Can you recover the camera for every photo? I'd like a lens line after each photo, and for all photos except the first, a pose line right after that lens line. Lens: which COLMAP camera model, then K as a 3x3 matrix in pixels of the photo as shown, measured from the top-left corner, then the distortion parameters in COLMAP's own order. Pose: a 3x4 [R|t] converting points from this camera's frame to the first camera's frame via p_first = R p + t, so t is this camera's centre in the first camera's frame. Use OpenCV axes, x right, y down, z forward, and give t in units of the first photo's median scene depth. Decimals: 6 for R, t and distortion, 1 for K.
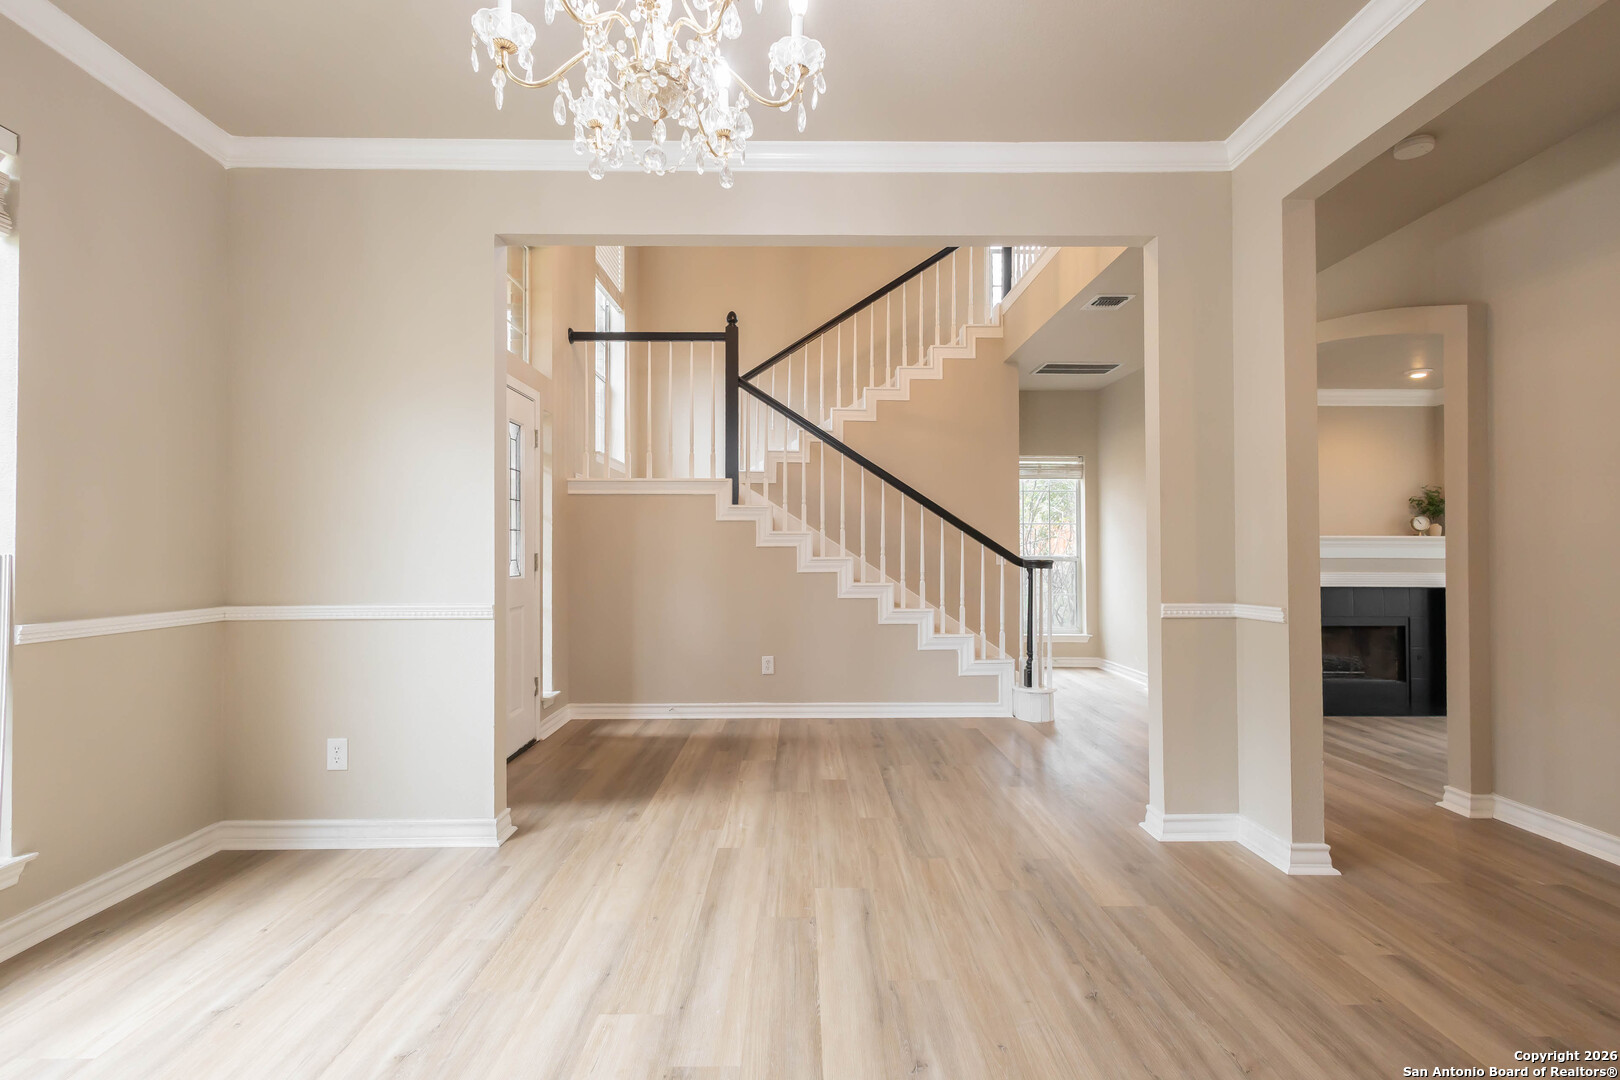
lens RADIAL K [[751.9, 0, 808.0], [0, 751.9, 541.1], [0, 0, 1]] dist [0.009694, -0.003918]
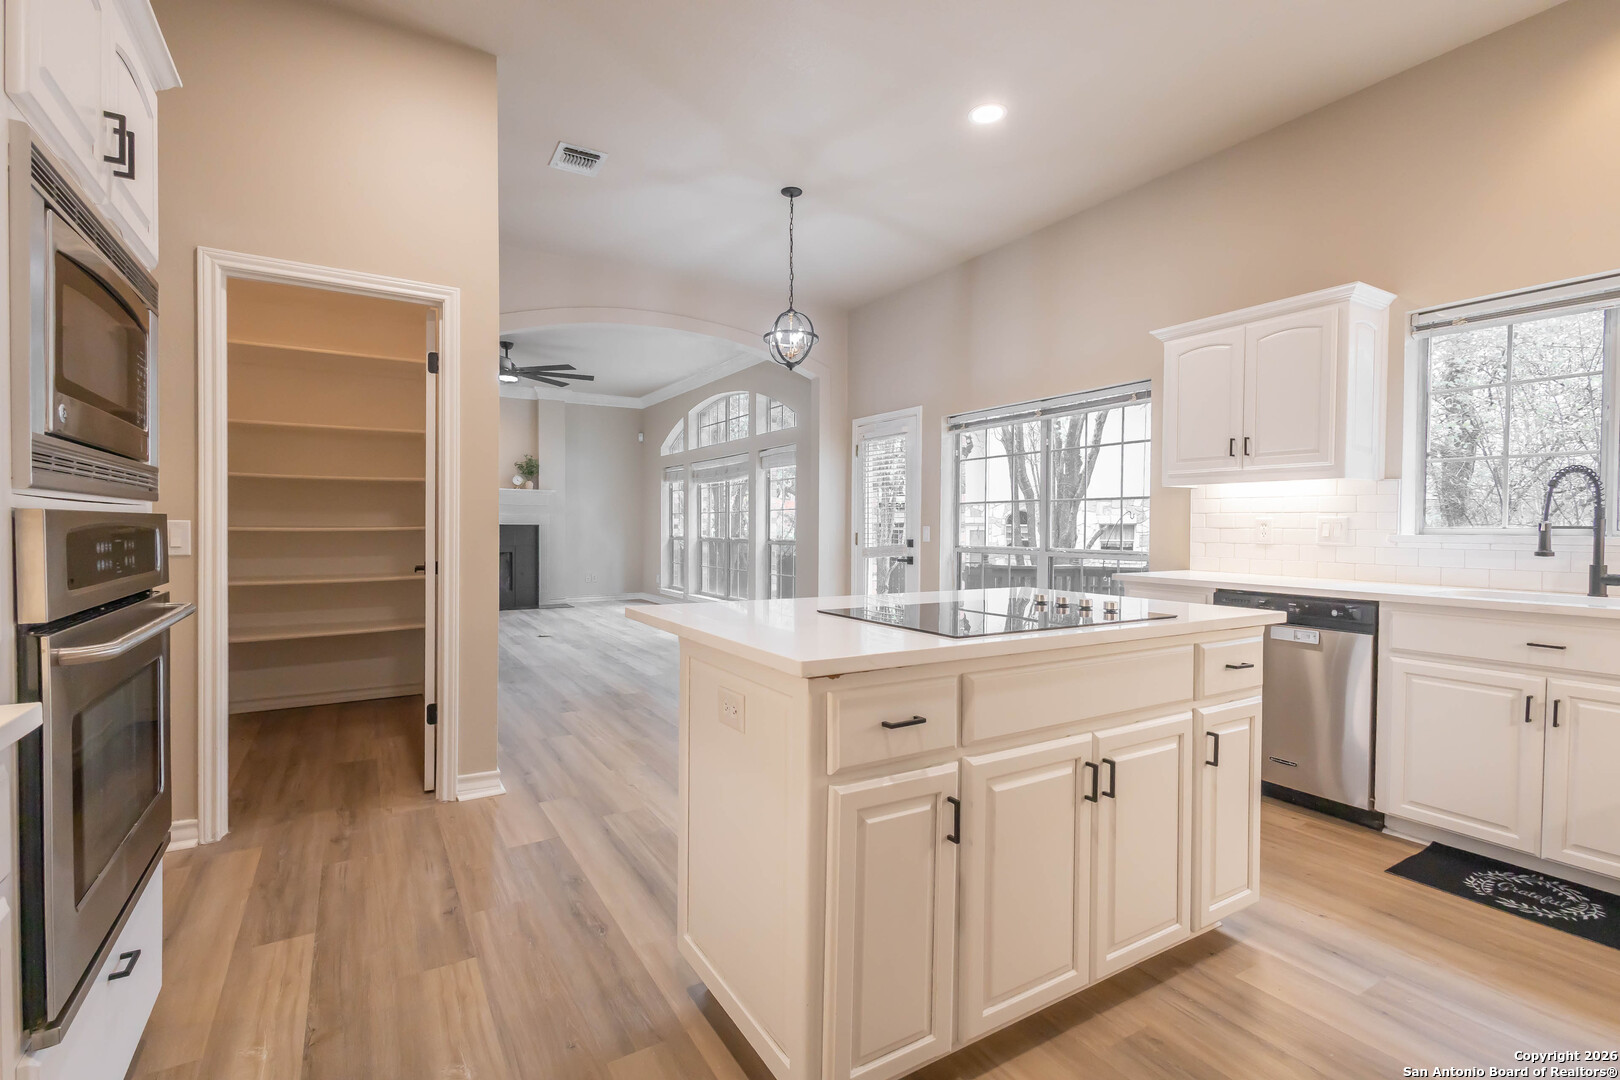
lens RADIAL K [[749.7, 0, 808.6], [0, 749.7, 541.9], [0, 0, 1]] dist [0.008392, -0.000780]
pose [[0.860183, -0.006043, 0.509949, 1.515959], [-0.012520, 0.999378, 0.032962, 0.108147], [-0.509832, -0.034738, 0.859573, -1.377755]]
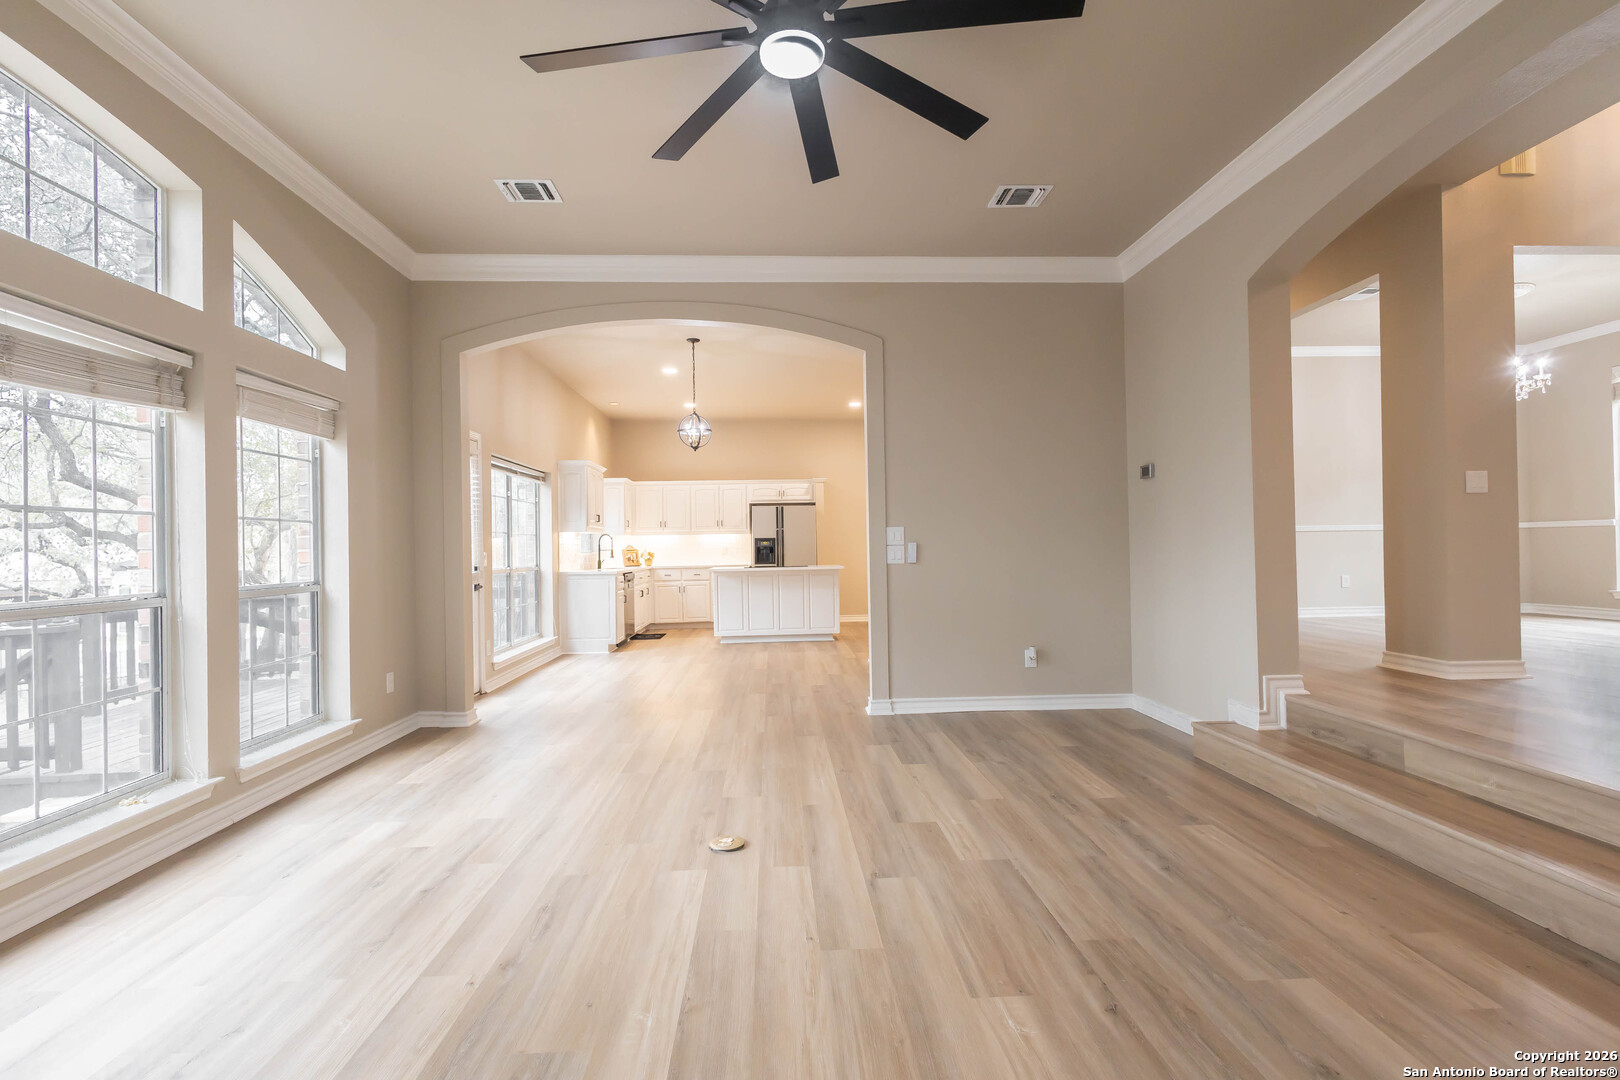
lens RADIAL K [[756.3, 0, 808.4], [0, 756.3, 540.9], [0, 0, 1]] dist [0.007724, -0.000867]
pose [[-0.999141, 0.015509, -0.038438, 2.026241], [0.016433, 0.999581, -0.023835, 0.167536], [0.038052, -0.024446, -0.998977, 2.641676]]
